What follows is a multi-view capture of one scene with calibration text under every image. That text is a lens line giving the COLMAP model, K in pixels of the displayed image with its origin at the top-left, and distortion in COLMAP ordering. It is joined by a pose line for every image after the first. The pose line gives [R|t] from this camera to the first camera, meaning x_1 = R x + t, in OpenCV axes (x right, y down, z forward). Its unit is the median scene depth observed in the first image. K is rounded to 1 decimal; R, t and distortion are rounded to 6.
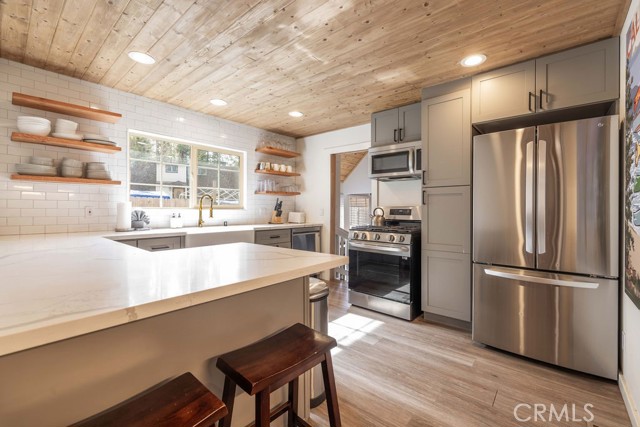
lens RADIAL K [[266.5, 0, 323.0], [0, 266.5, 209.4], [0, 0, 1]] dist [0.002204, 0.000134]
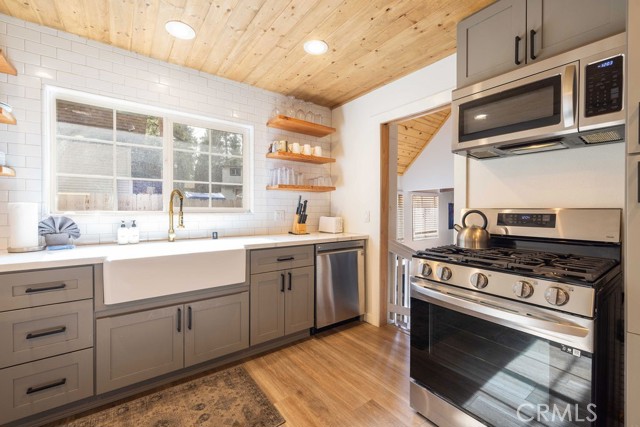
lens RADIAL K [[283.6, 0, 331.4], [0, 283.6, 211.8], [0, 0, 1]] dist [0.001767, 0.000265]
pose [[0.984523, -0.001118, -0.175254, 0.036063], [0.001895, 0.999989, 0.004266, -0.006143], [0.175247, -0.004532, 0.984514, 0.377806]]
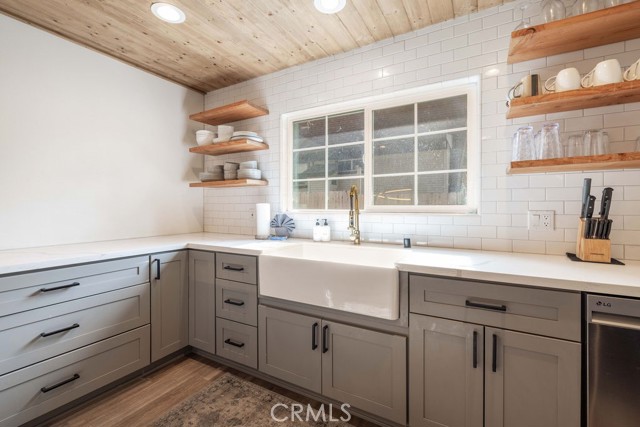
lens RADIAL K [[278.3, 0, 301.8], [0, 278.3, 207.2], [0, 0, 1]] dist [-0.000127, 0.000180]
pose [[0.183061, -0.005224, -0.983088, 0.102814], [-0.002129, 0.999981, -0.005711, -0.008537], [0.983099, 0.003138, 0.183047, 0.735582]]
